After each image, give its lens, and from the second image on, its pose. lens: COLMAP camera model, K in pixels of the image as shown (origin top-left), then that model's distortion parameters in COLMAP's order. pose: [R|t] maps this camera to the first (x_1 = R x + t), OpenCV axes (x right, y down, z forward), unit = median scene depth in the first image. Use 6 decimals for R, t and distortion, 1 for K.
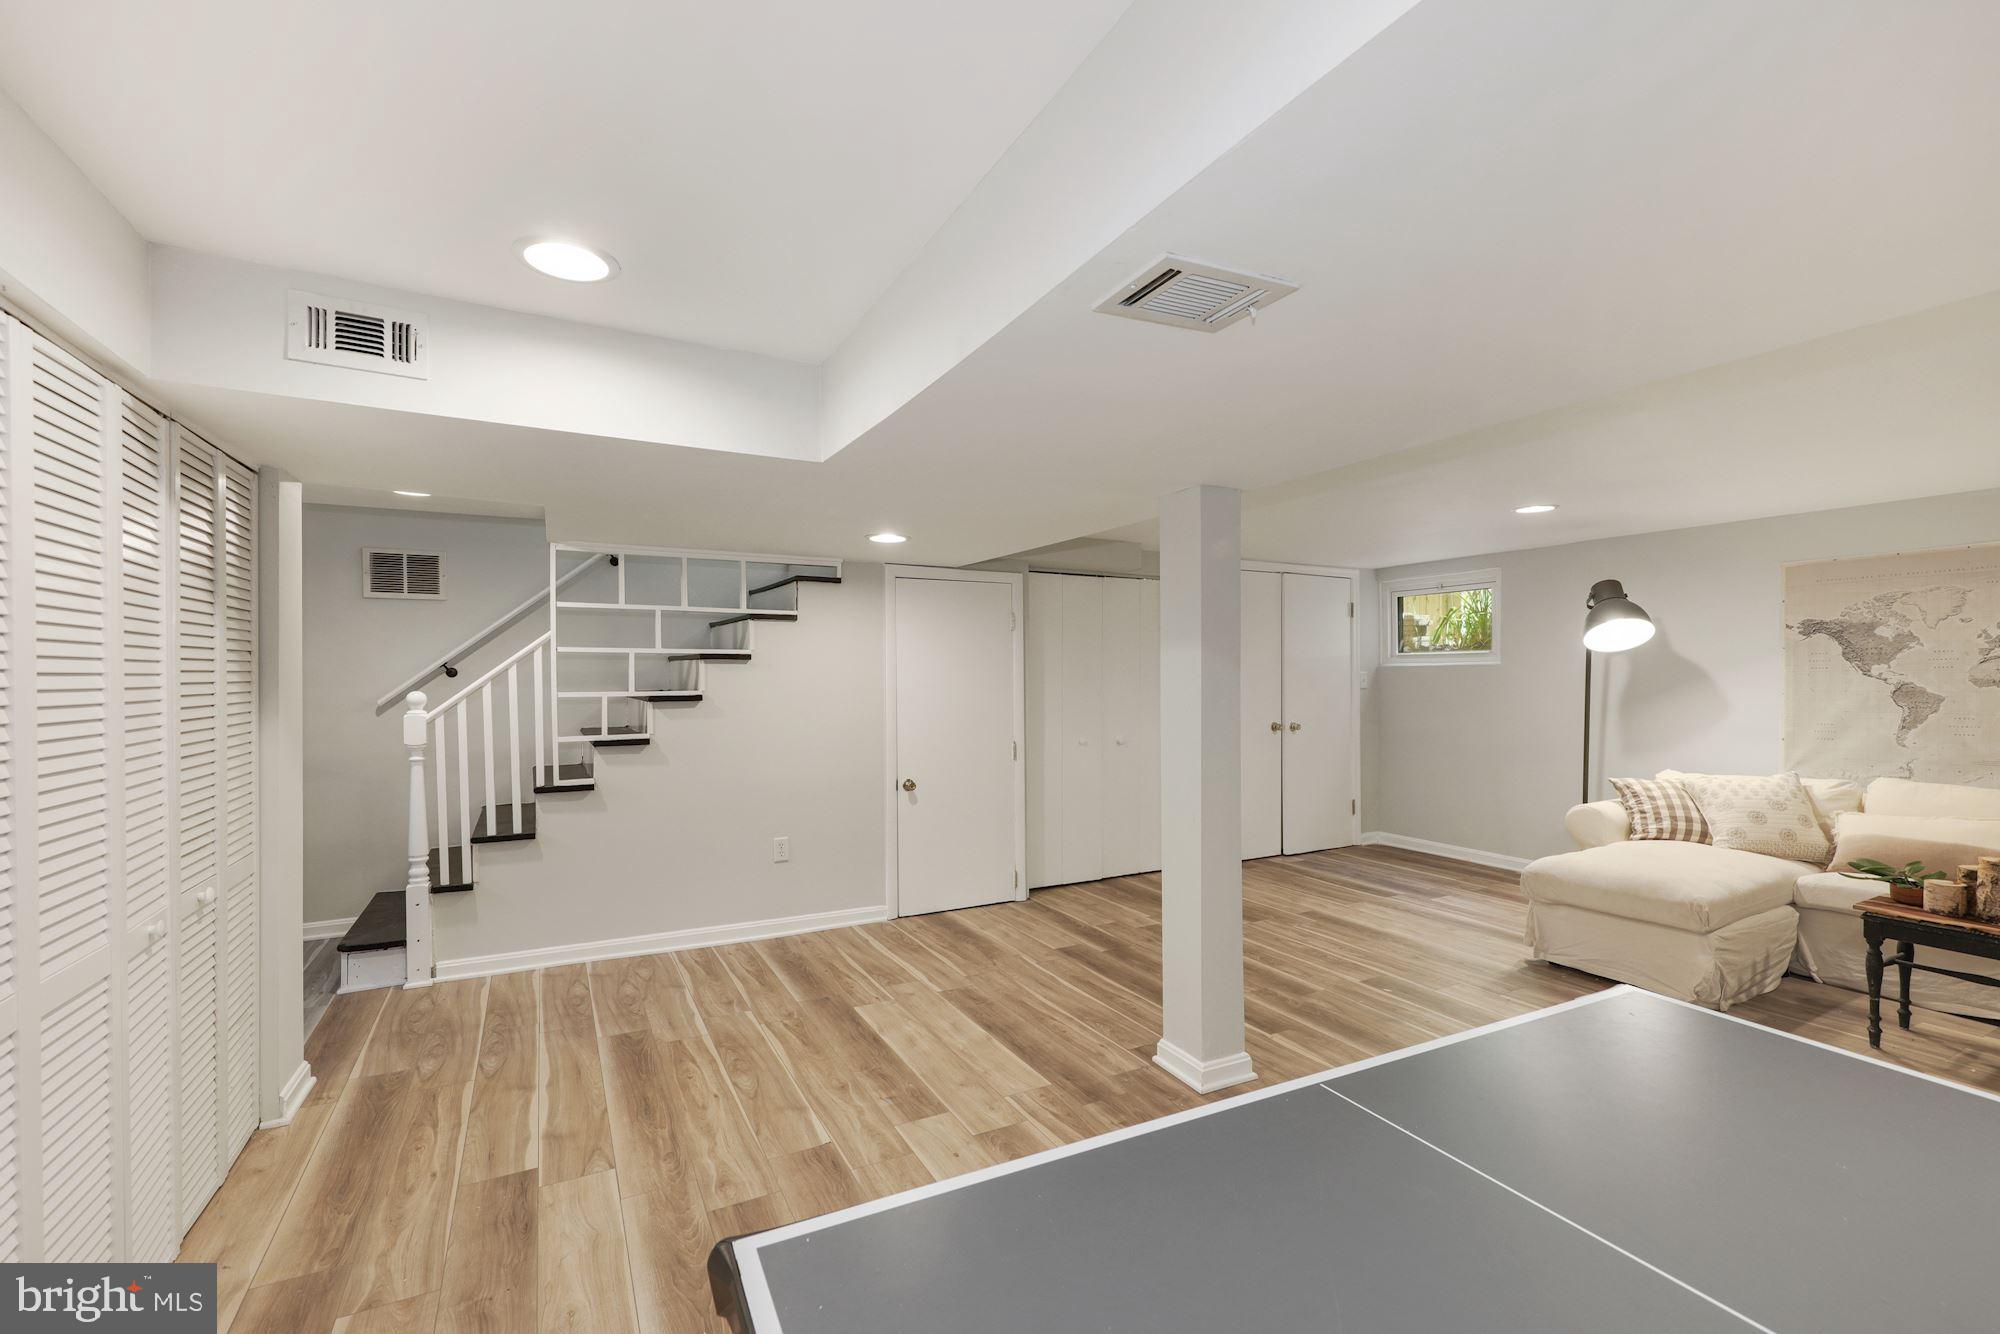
lens RADIAL K [[852.2, 0, 1005.2], [0, 852.2, 662.5], [0, 0, 1]] dist [0.001272, -0.008336]
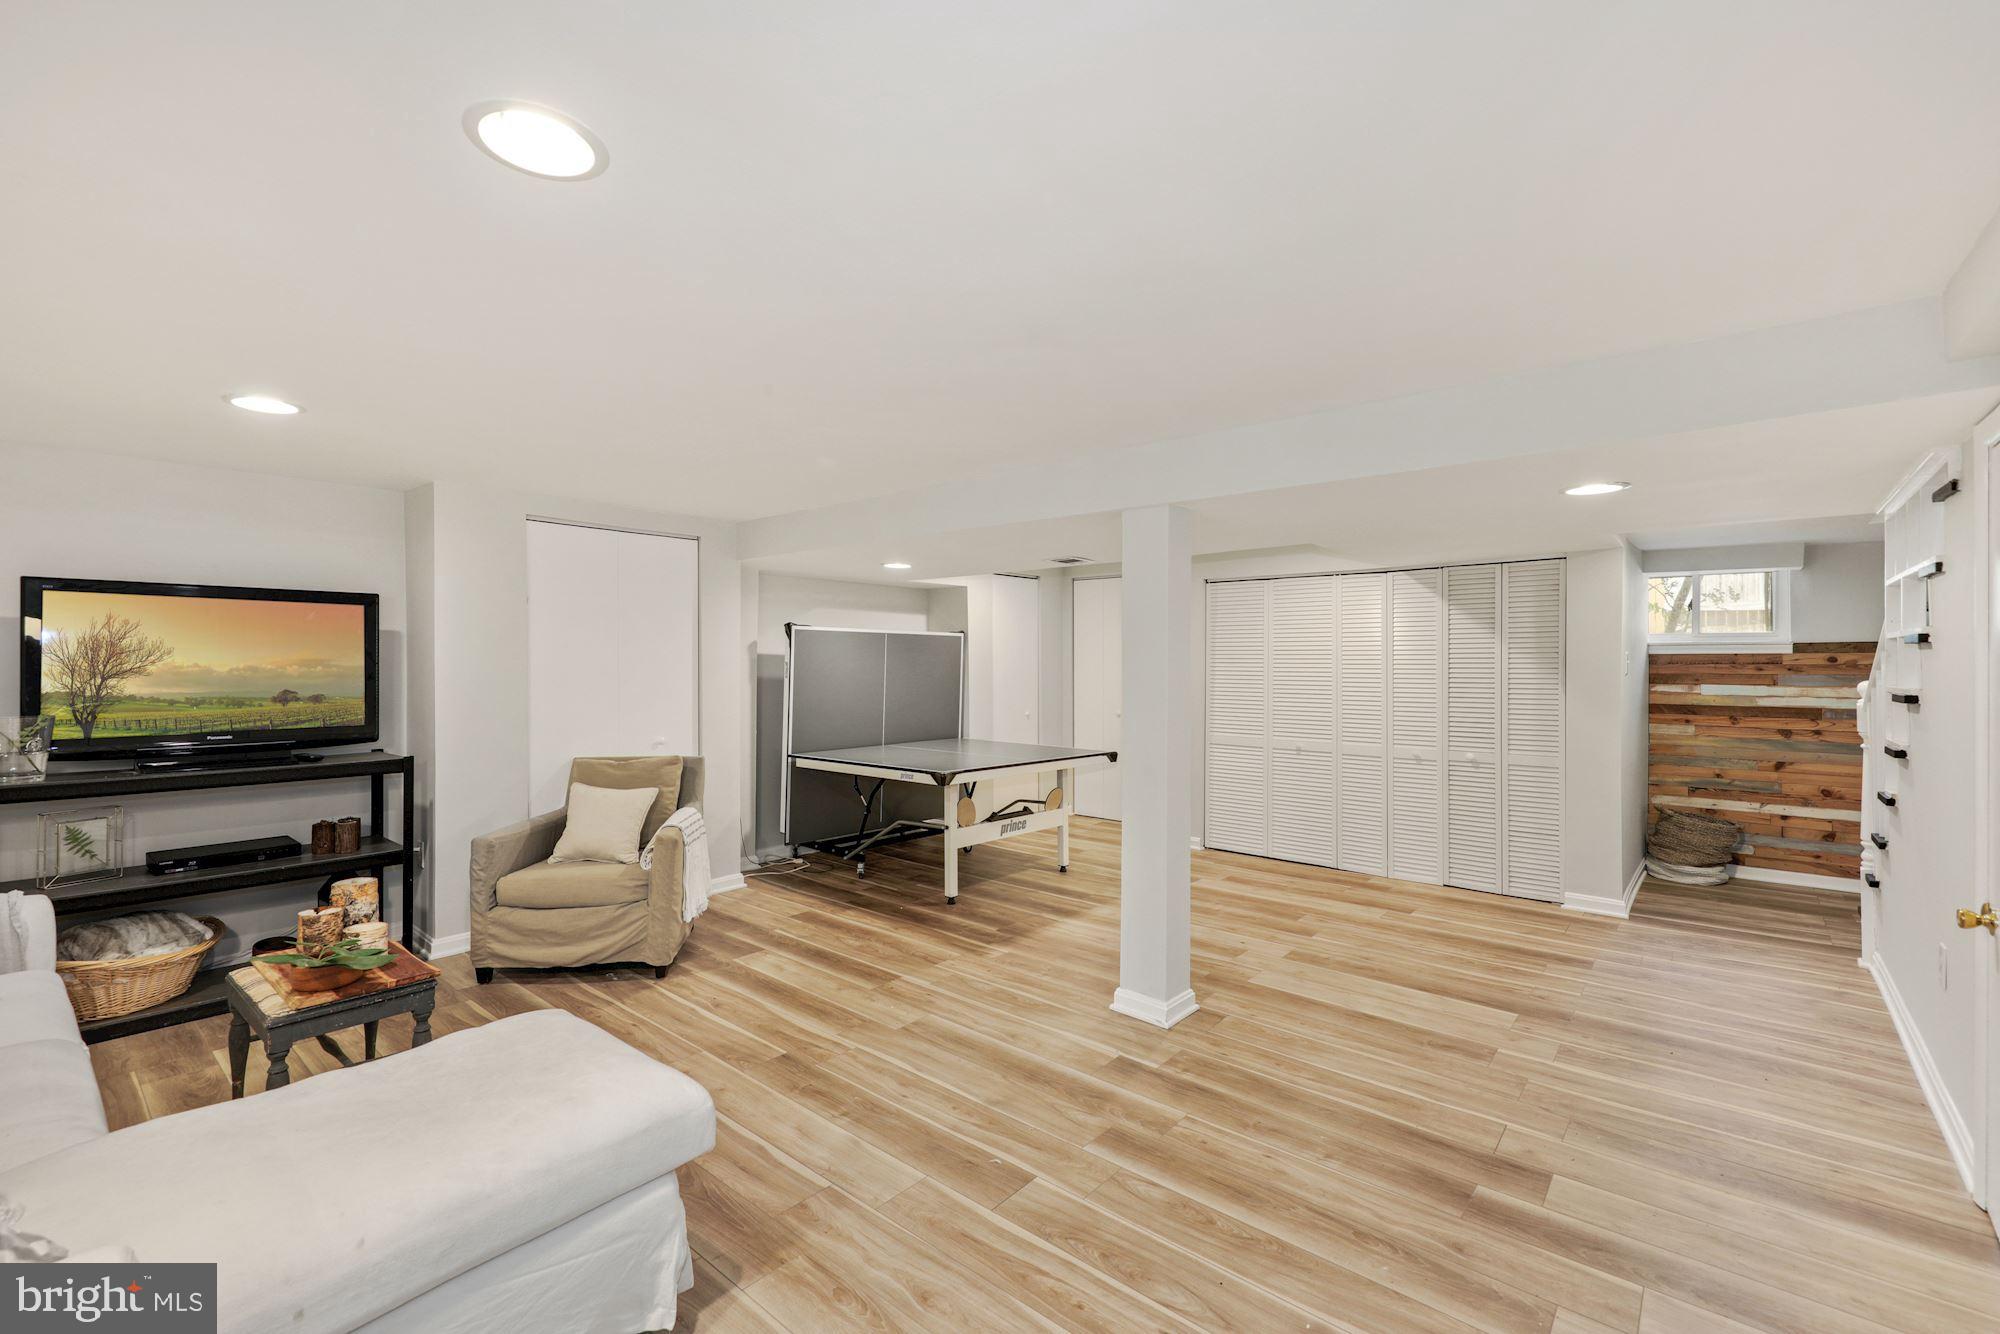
lens RADIAL K [[852.2, 0, 1005.2], [0, 852.2, 662.5], [0, 0, 1]] dist [0.001272, -0.008336]
pose [[-0.929481, 0.001993, -0.368865, 0.756708], [0.006559, 0.999917, -0.011127, 0.016502], [0.368812, -0.012762, -0.929416, 1.791370]]
